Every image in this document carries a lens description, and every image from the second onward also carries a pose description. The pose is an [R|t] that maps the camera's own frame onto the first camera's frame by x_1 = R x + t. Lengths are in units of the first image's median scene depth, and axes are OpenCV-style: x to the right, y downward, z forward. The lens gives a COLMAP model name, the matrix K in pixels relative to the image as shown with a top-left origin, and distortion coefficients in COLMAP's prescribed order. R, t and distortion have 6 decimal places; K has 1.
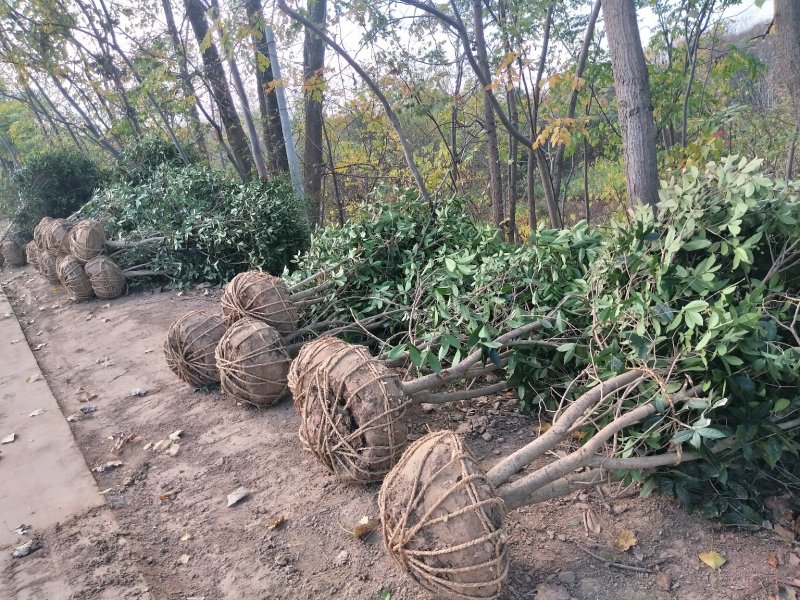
lens RADIAL K [[605.9, 0, 400.0], [0, 605.9, 300.0], [0, 0, 1]] dist [0.095262, -0.148295]
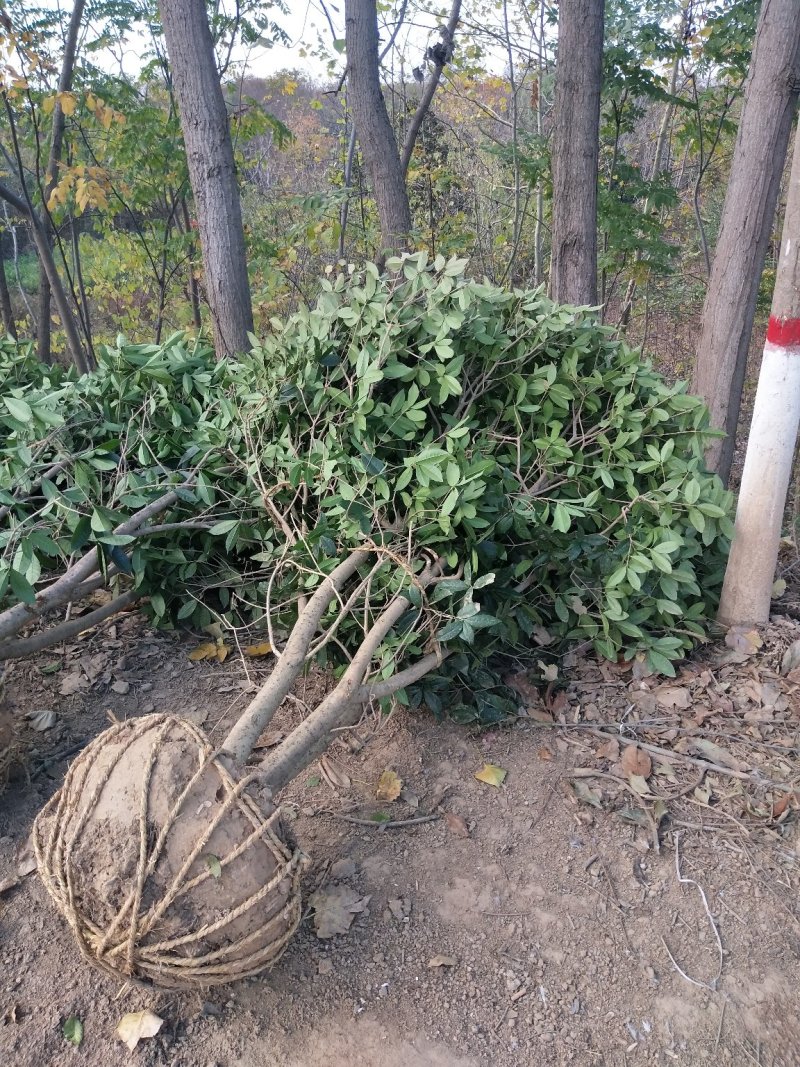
lens RADIAL K [[808.1, 0, 395.2], [0, 808.1, 527.7], [0, 0, 1]] dist [0.095262, -0.148295]
pose [[0.772478, -0.134782, 0.620573, -0.186397], [0.063662, 0.988730, 0.135497, -0.042706], [-0.631842, -0.065161, 0.772353, 0.265263]]
